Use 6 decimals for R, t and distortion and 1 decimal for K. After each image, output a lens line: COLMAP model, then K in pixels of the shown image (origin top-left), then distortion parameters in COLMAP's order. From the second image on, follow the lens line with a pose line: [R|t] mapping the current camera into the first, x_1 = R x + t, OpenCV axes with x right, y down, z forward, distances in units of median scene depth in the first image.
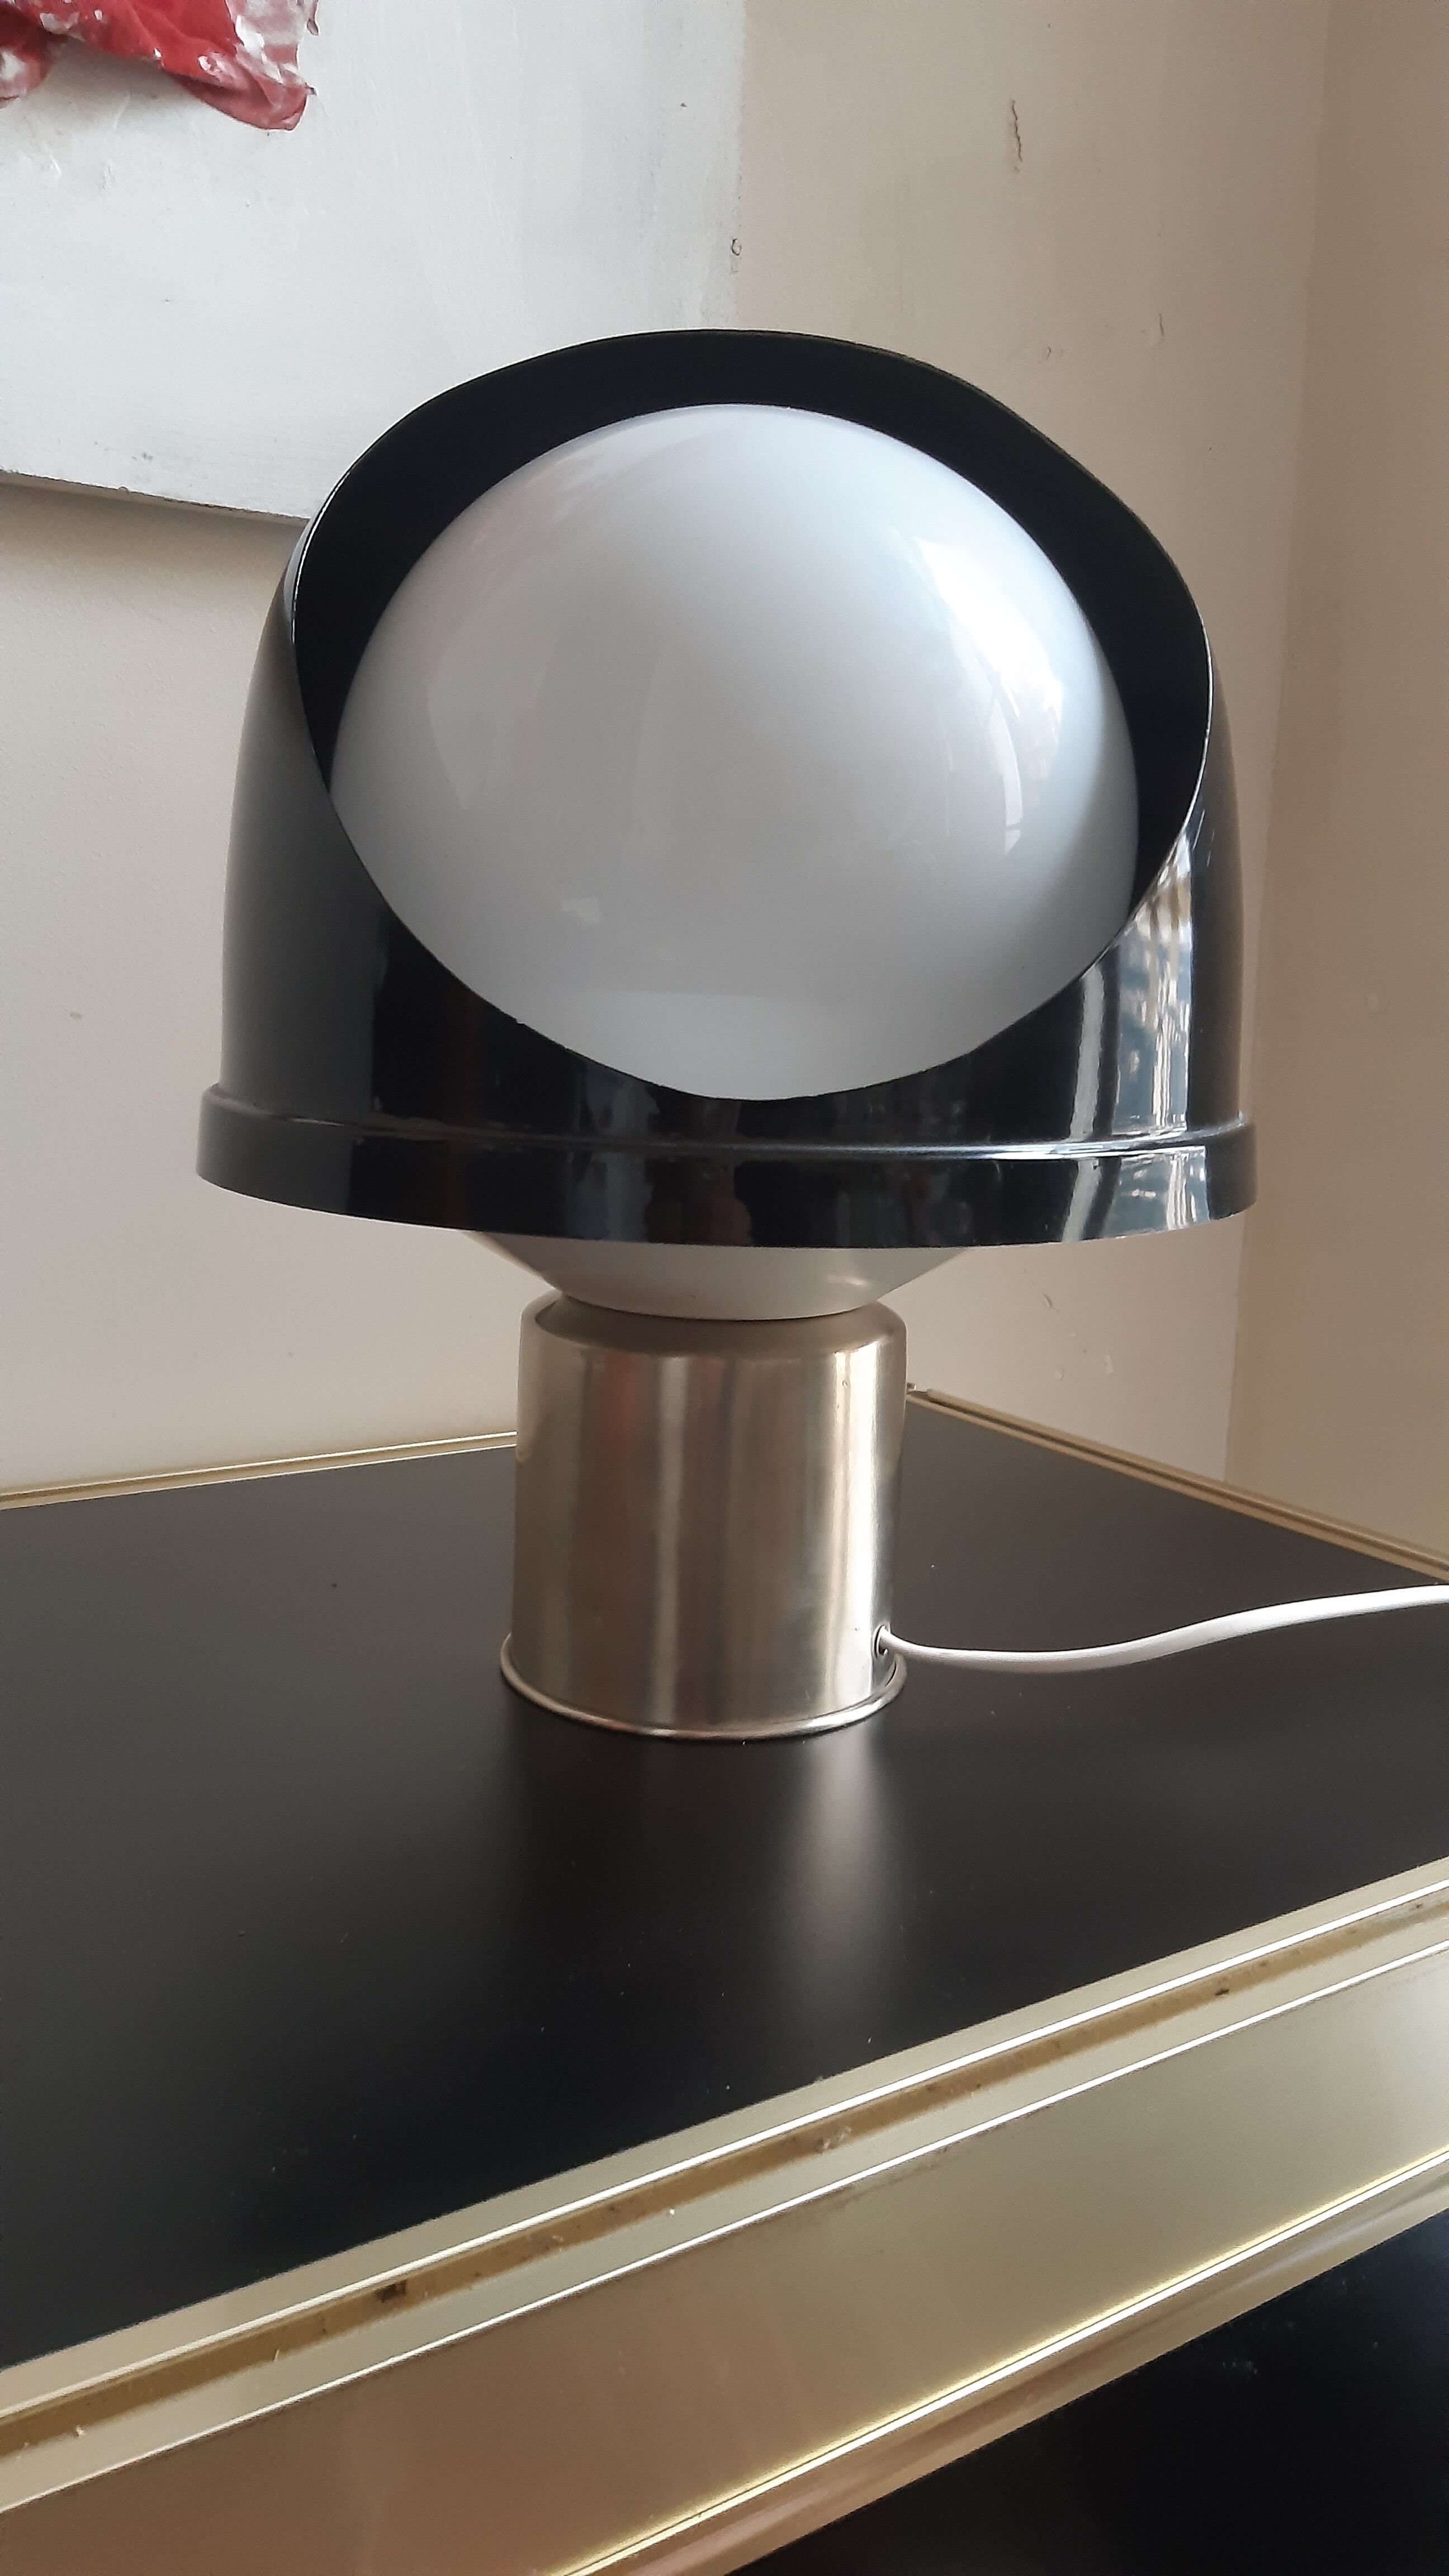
lens RADIAL K [[1913.6, 0, 724.5], [0, 1913.6, 1288.0], [0, 0, 1]] dist [-0.002308, -0.053008]
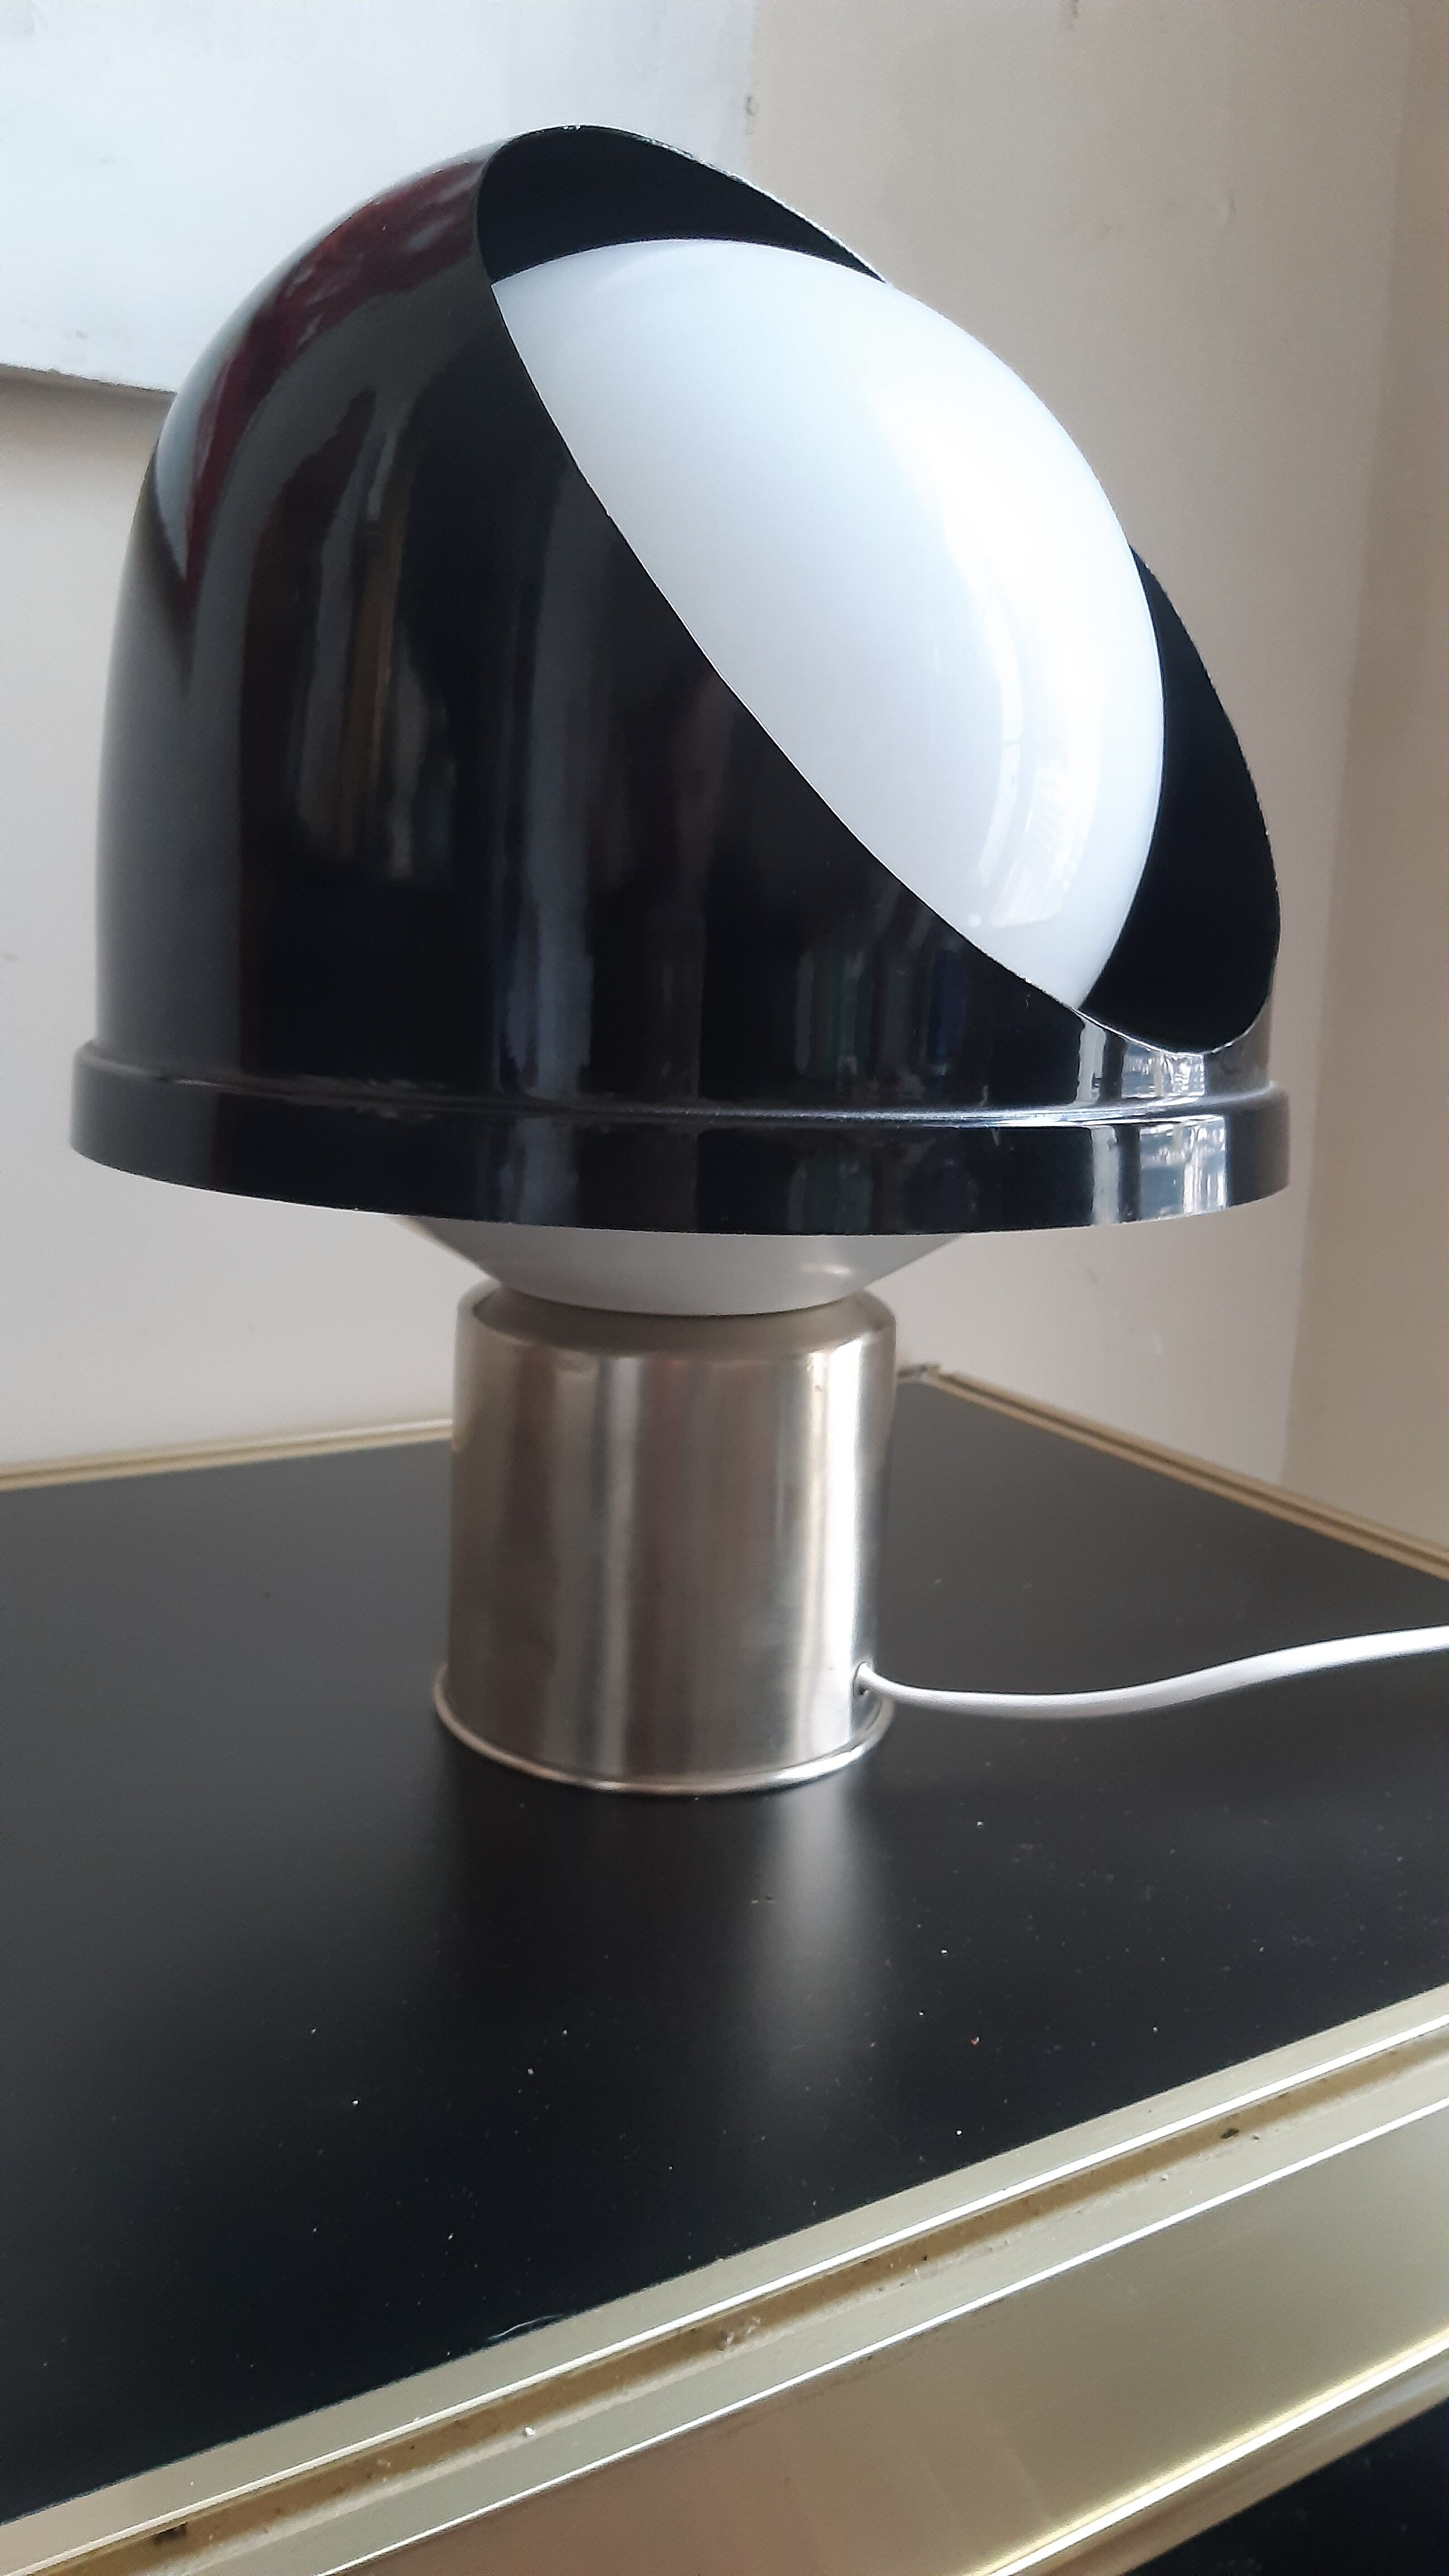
lens RADIAL K [[1936.1, 0, 779.3], [0, 1936.1, 1285.6], [0, 0, 1]] dist [-0.001185, -0.061648]
pose [[0.999821, 0.006870, -0.017614, 0.058545], [-0.006486, 0.999742, 0.021760, -0.015101], [0.017759, -0.021642, 0.999608, 0.124097]]
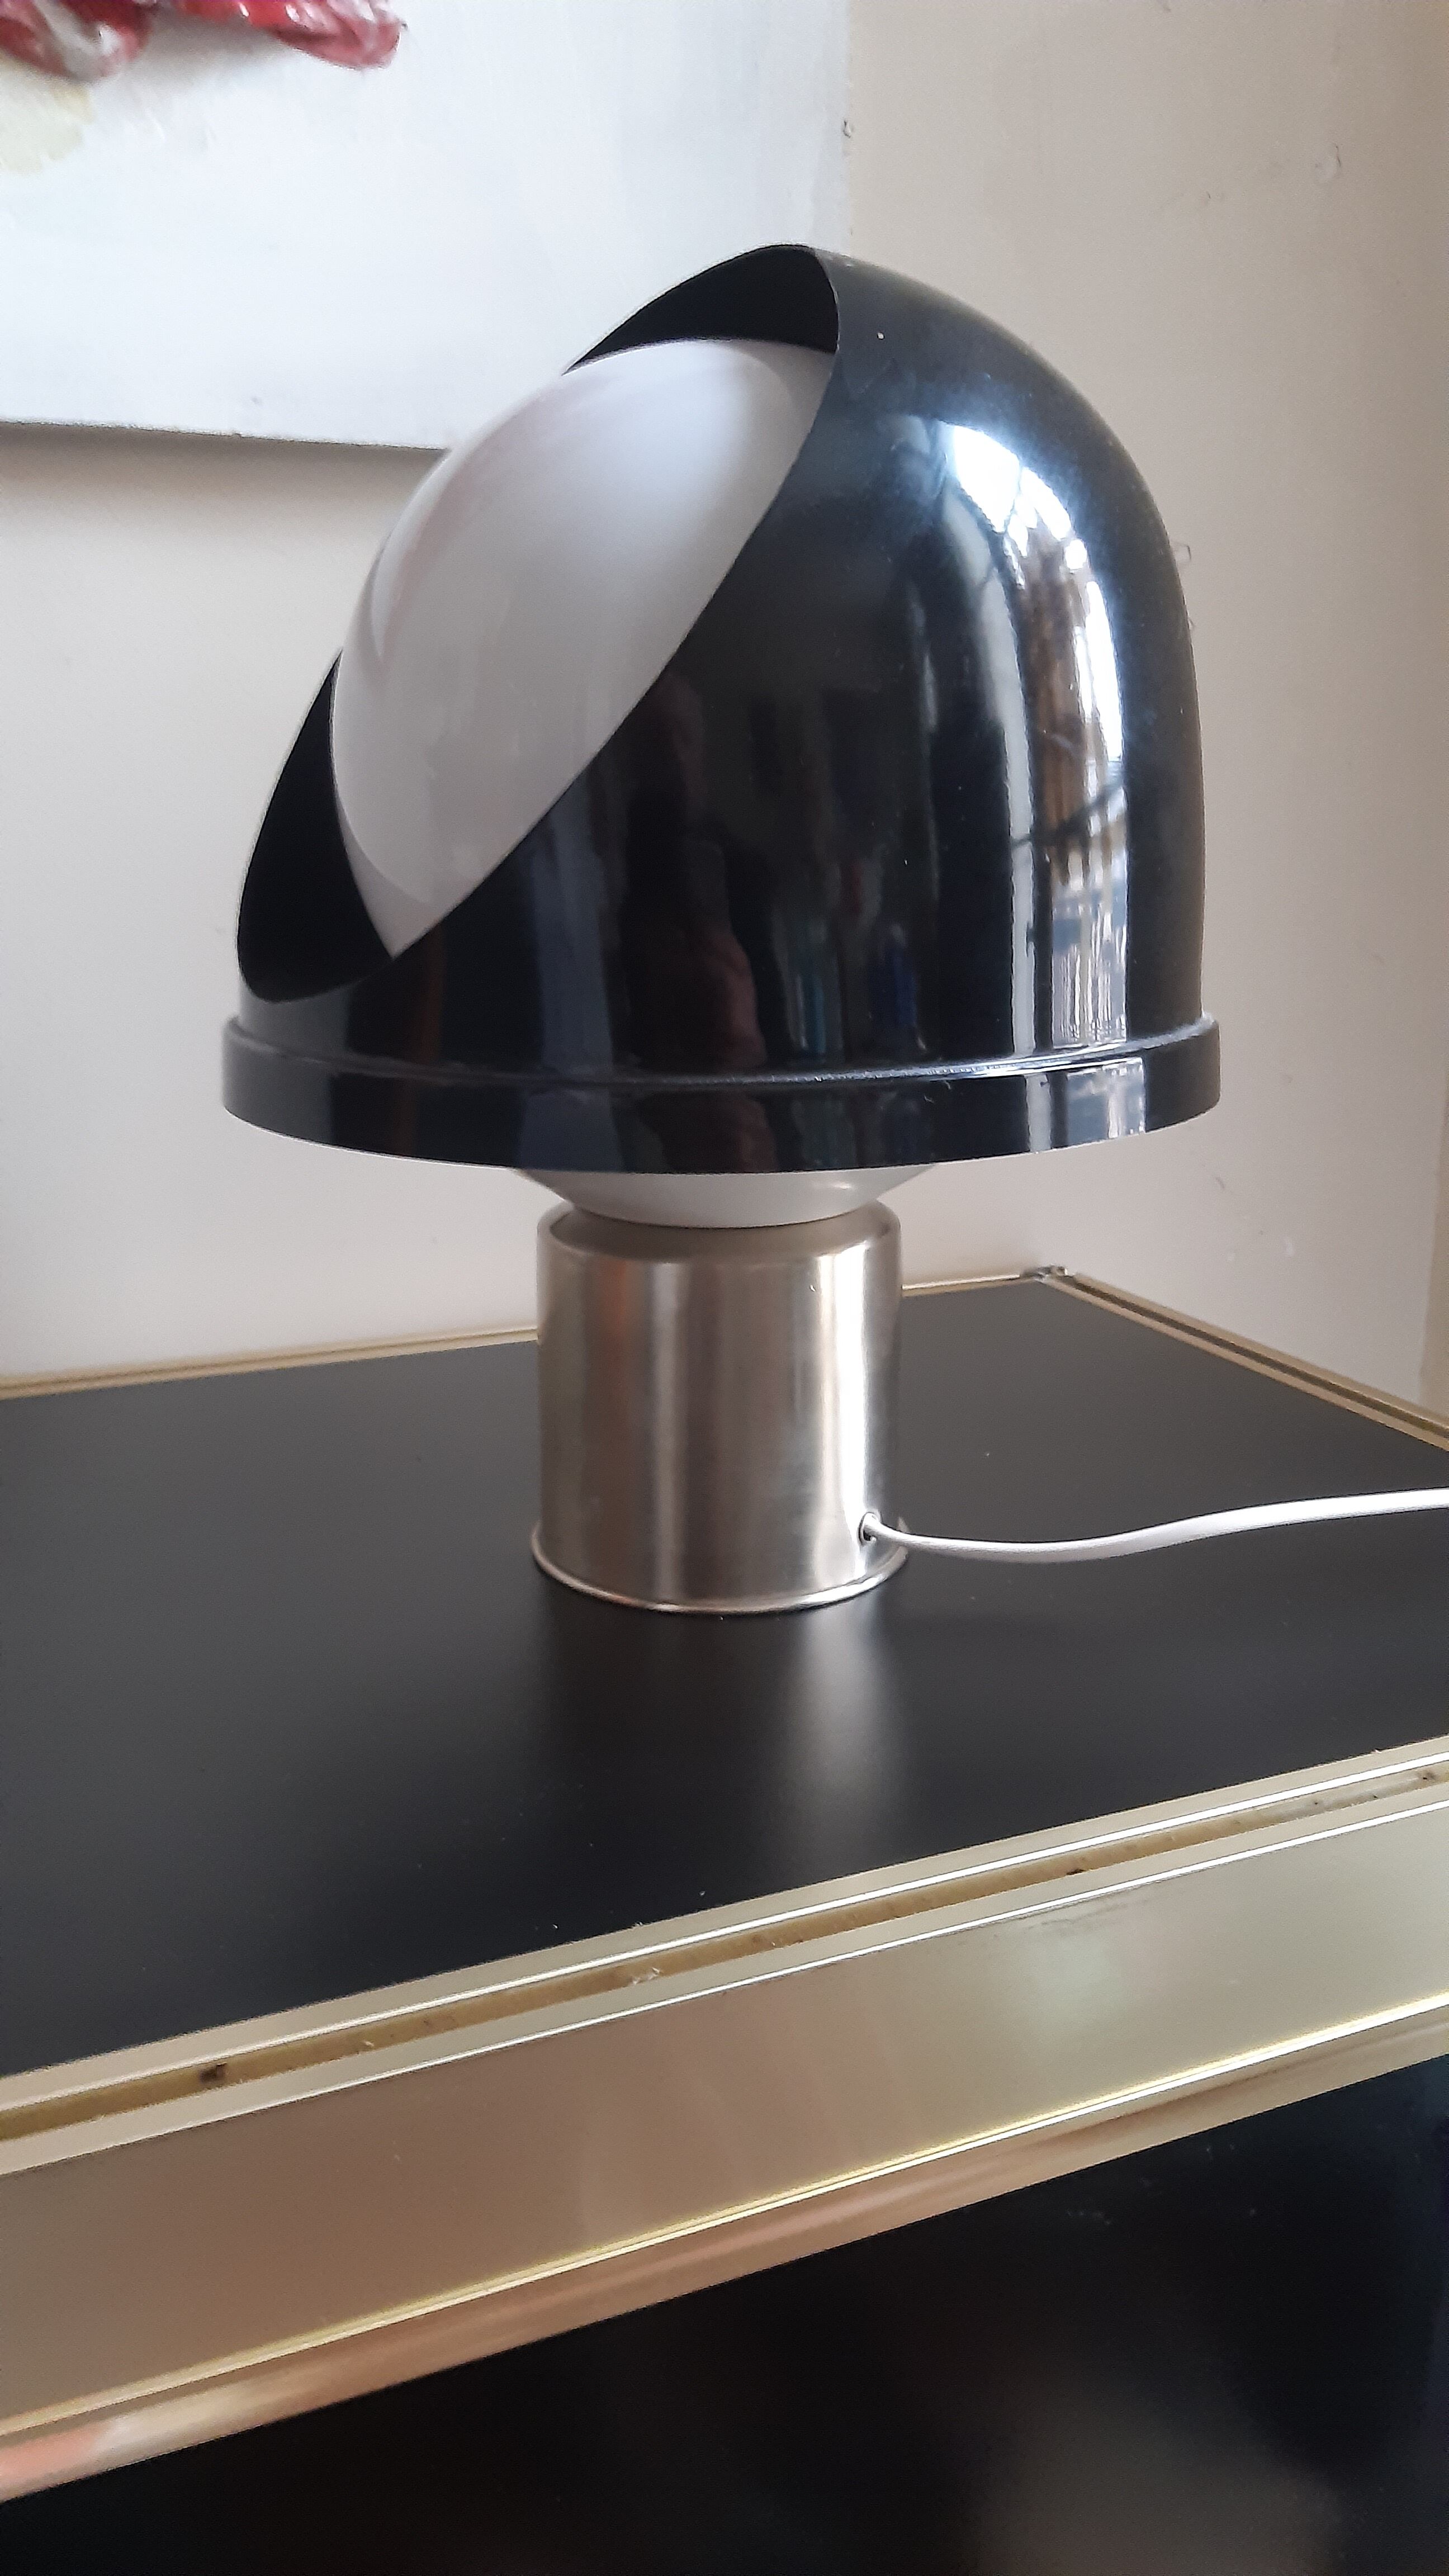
lens RADIAL K [[1936.1, 0, 779.3], [0, 1936.1, 1285.6], [0, 0, 1]] dist [-0.001185, -0.061648]
pose [[0.984548, 0.007499, -0.174955, 0.220124], [0.005624, 0.997213, 0.074391, -0.029787], [0.175026, -0.074226, 0.981762, -0.048618]]
